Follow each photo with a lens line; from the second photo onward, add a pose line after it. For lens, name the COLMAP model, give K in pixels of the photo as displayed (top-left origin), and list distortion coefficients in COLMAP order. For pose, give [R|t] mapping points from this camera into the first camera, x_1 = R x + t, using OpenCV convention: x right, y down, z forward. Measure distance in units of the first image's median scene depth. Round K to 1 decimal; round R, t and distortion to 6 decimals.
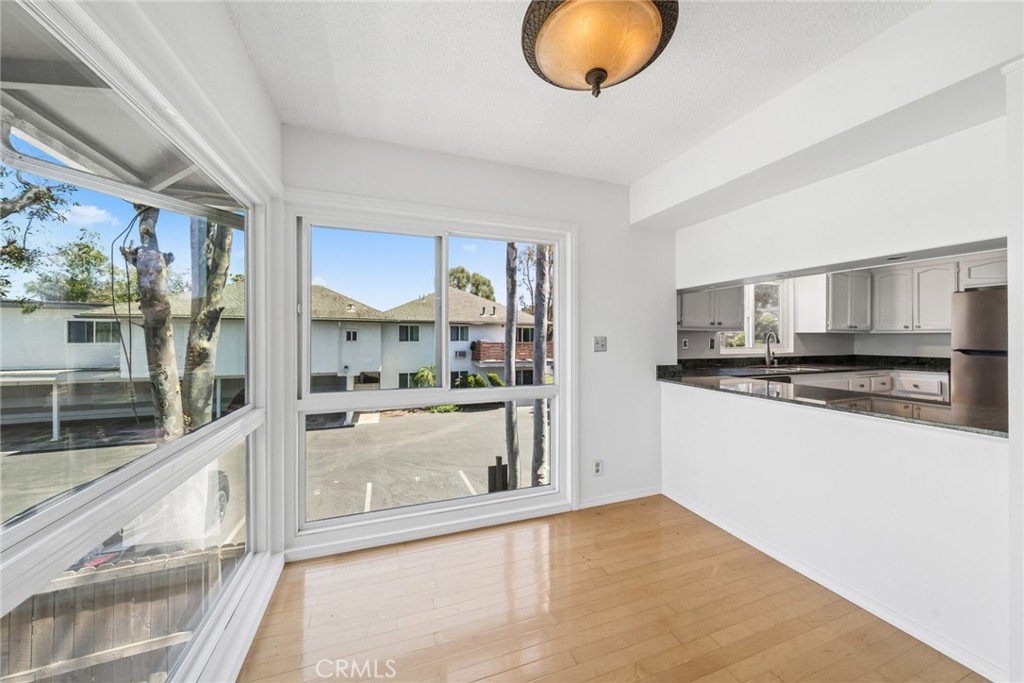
lens RADIAL K [[352.6, 0, 522.0], [0, 352.6, 338.6], [0, 0, 1]] dist [0.006207, 0.000021]
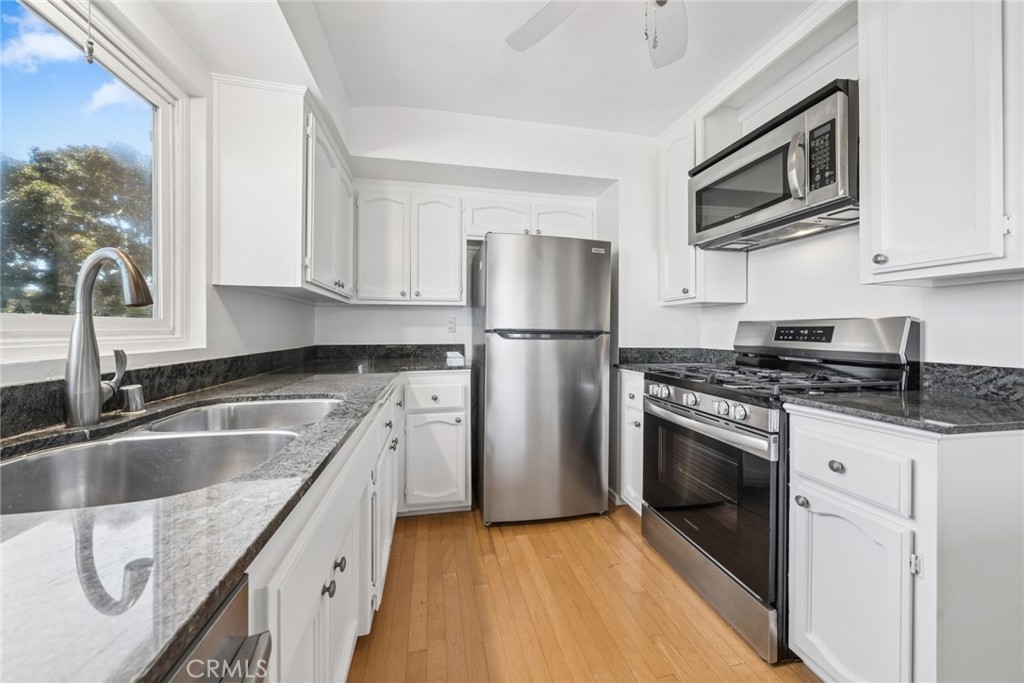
lens RADIAL K [[352.6, 0, 496.4], [0, 352.6, 332.3], [0, 0, 1]] dist [0.006207, 0.000021]
pose [[0.191232, -0.008587, 0.981507, 0.543634], [-0.002886, 0.999952, 0.009310, 0.024031], [-0.981541, -0.004613, 0.191198, 0.736031]]
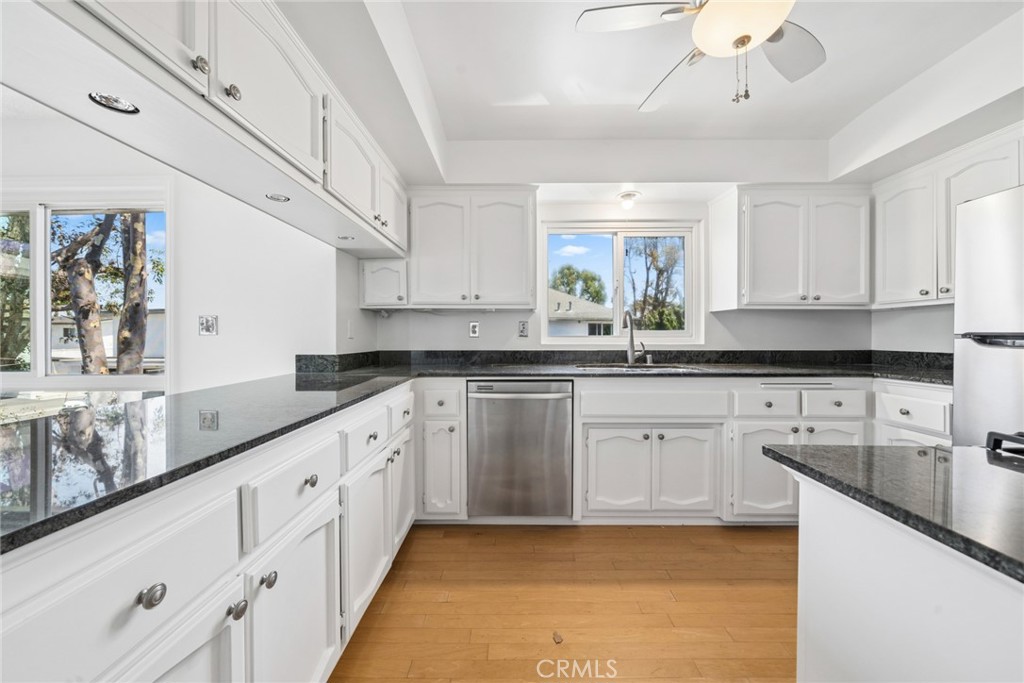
lens RADIAL K [[352.6, 0, 511.2], [0, 352.6, 340.3], [0, 0, 1]] dist [0.006207, 0.000021]
pose [[0.934016, 0.001363, -0.357228, 0.717021], [0.002241, 0.999951, 0.009676, 0.027167], [0.357224, -0.009838, 0.933967, 0.329261]]
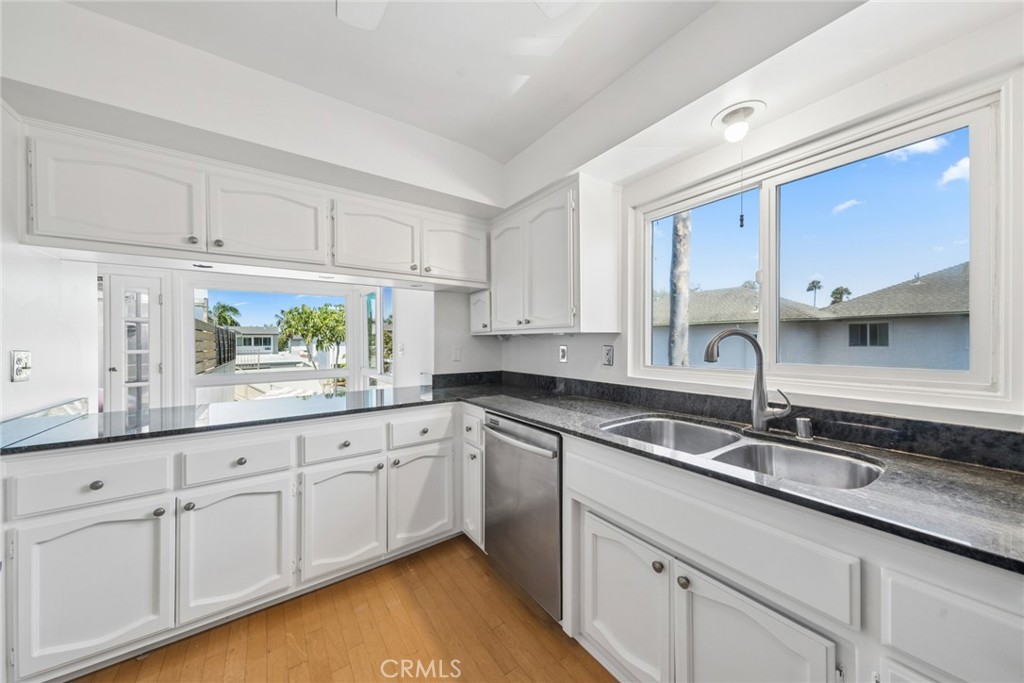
lens RADIAL K [[352.6, 0, 510.0], [0, 352.6, 340.3], [0, 0, 1]] dist [0.006207, 0.000021]
pose [[0.236607, -0.008079, -0.971572, 0.959566], [0.003340, 0.999966, -0.007502, -0.004799], [0.971600, -0.001470, 0.236626, 0.689678]]
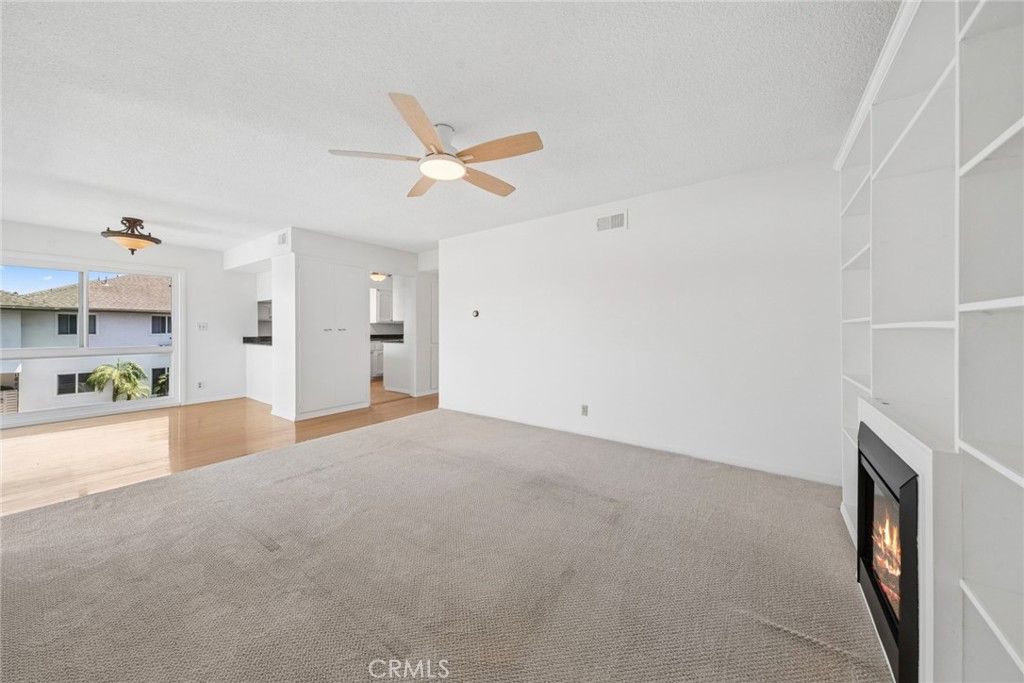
lens RADIAL K [[352.6, 0, 521.2], [0, 352.6, 328.8], [0, 0, 1]] dist [0.006207, 0.000021]
pose [[0.838131, -0.001568, 0.545467, 0.437303], [0.006151, 0.999959, -0.006576, 0.036735], [-0.545435, 0.008867, 0.838106, -1.192971]]
